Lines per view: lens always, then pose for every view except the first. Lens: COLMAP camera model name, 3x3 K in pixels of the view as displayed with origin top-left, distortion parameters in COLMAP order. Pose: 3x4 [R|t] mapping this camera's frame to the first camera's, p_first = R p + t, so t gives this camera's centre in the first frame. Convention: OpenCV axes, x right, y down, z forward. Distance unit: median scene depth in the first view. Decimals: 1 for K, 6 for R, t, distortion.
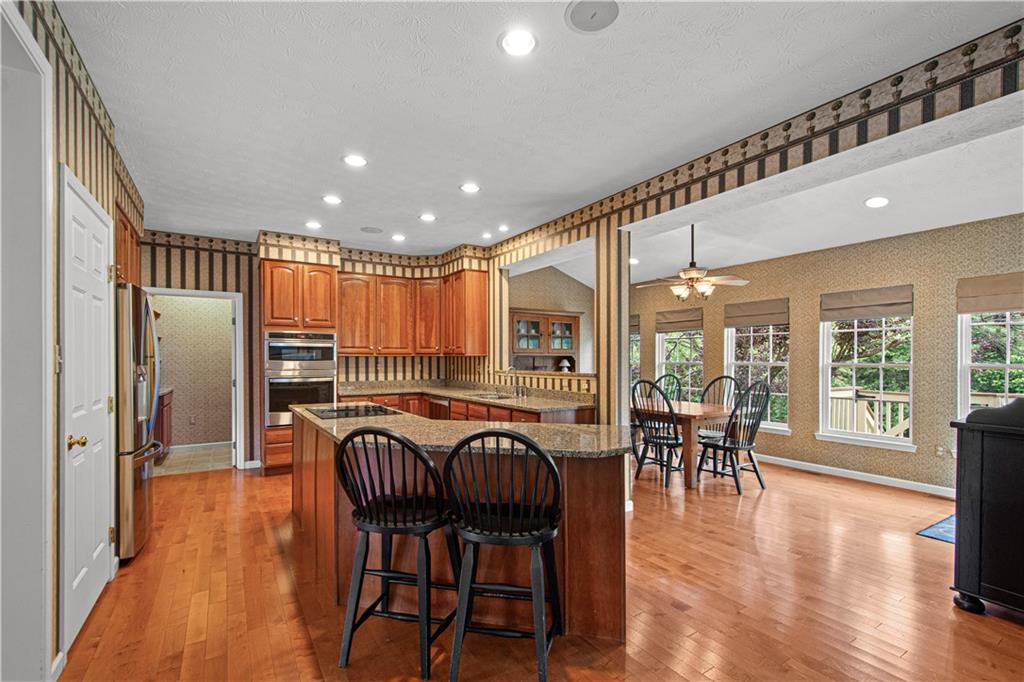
lens RADIAL K [[452.0, 0, 508.8], [0, 452.0, 362.5], [0, 0, 1]] dist [0.010441, -0.003120]
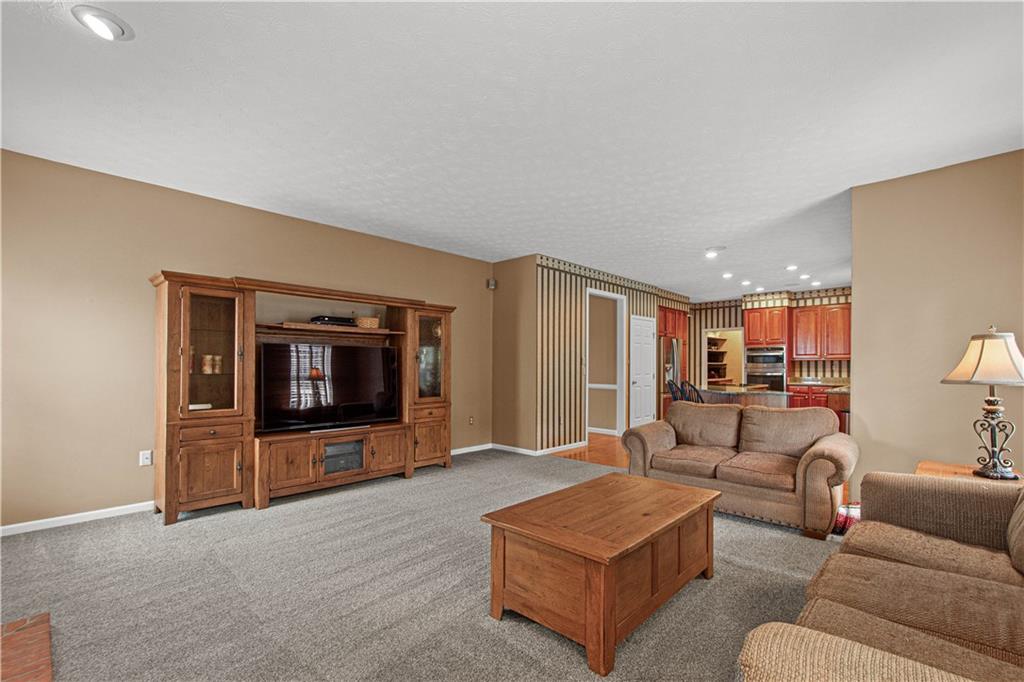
lens RADIAL K [[452.0, 0, 514.1], [0, 452.0, 363.7], [0, 0, 1]] dist [0.010441, -0.003120]
pose [[0.252866, -0.001606, -0.967500, 0.987901], [-0.009532, 0.999946, -0.004151, 0.014195], [0.967454, 0.010272, 0.252837, -0.383532]]
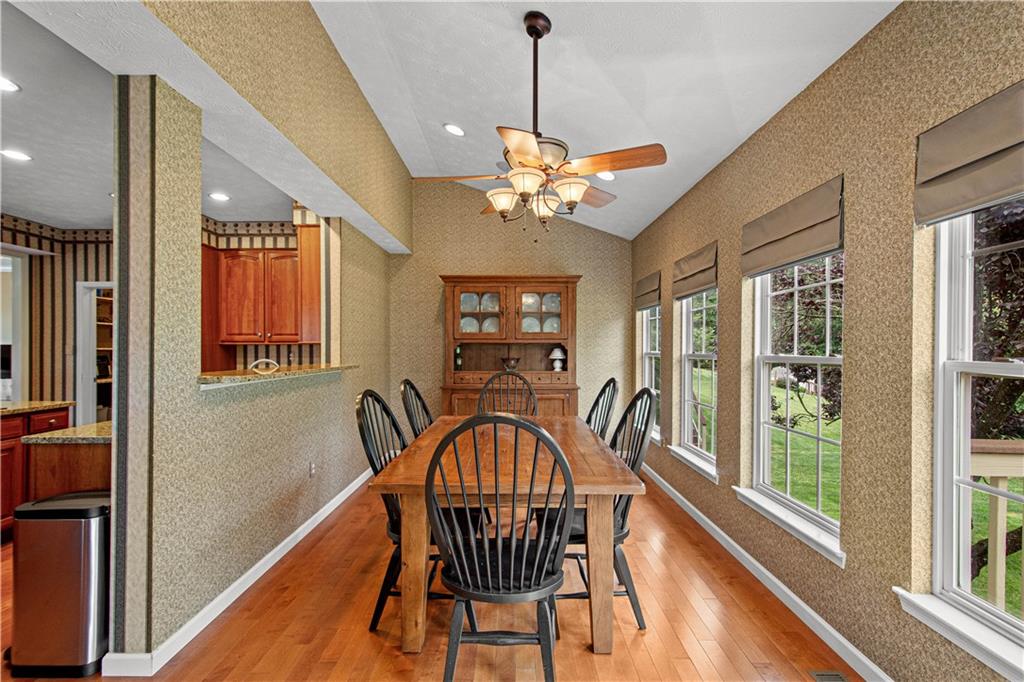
lens RADIAL K [[452.0, 0, 504.2], [0, 452.0, 348.1], [0, 0, 1]] dist [0.010441, -0.003120]
pose [[0.844817, 0.000520, -0.535055, 0.607532], [-0.004574, 0.999970, -0.006251, -0.004573], [0.535036, 0.007729, 0.844794, 0.585923]]
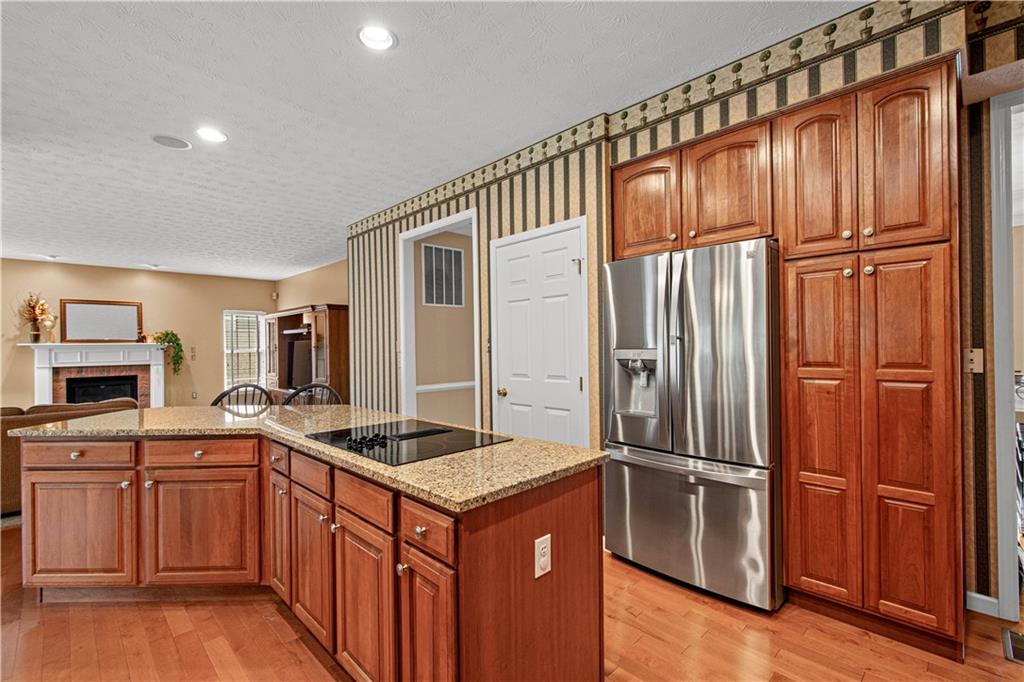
lens RADIAL K [[452.0, 0, 506.2], [0, 452.0, 345.4], [0, 0, 1]] dist [0.010441, -0.003120]
pose [[-0.976880, 0.011653, -0.213472, -0.226304], [0.010884, 0.999929, 0.004778, -0.004173], [0.213512, 0.002344, -0.976938, 1.018821]]
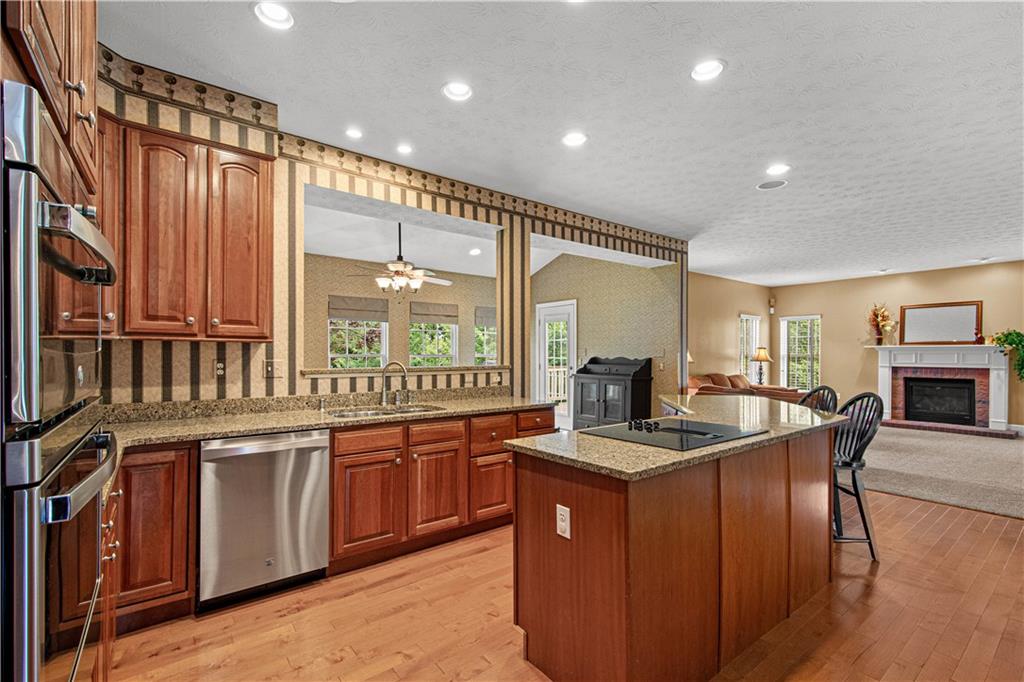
lens RADIAL K [[452.0, 0, 510.7], [0, 452.0, 348.1], [0, 0, 1]] dist [0.010441, -0.003120]
pose [[-0.095105, 0.010020, 0.995417, -0.618929], [0.006042, 0.999937, -0.009488, -0.003157], [-0.995449, 0.005112, -0.095159, 0.838301]]
